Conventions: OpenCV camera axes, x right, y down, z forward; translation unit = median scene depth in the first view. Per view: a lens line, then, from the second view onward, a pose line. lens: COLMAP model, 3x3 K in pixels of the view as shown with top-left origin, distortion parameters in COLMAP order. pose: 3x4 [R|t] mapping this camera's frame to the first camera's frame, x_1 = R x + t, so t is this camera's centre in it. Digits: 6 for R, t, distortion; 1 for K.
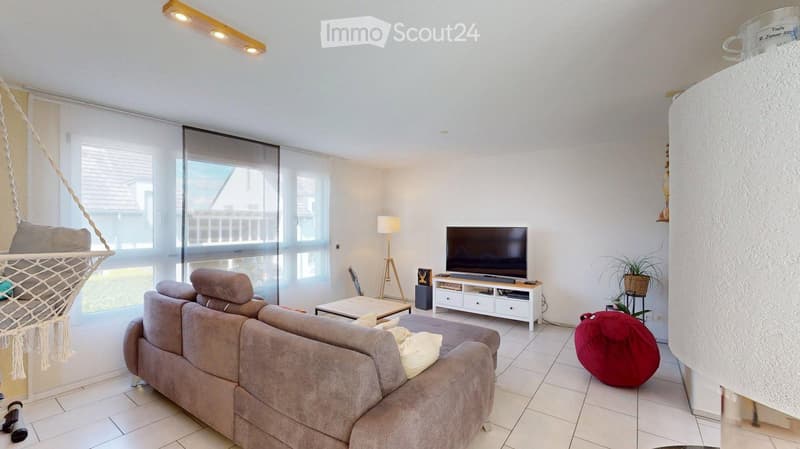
lens RADIAL K [[333.0, 0, 402.7], [0, 333.0, 224.4], [0, 0, 1]] dist [0.004909, 0.000229]
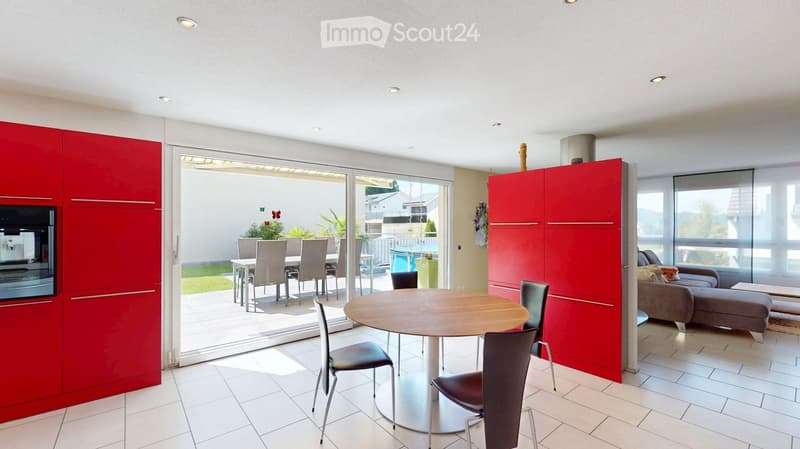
lens RADIAL K [[333.0, 0, 400.7], [0, 333.0, 226.0], [0, 0, 1]] dist [0.004909, 0.000229]
pose [[-0.271088, -0.004081, -0.962546, 1.418174], [-0.004469, 0.999986, -0.002982, 0.009637], [0.962544, 0.003493, -0.271102, -0.014232]]
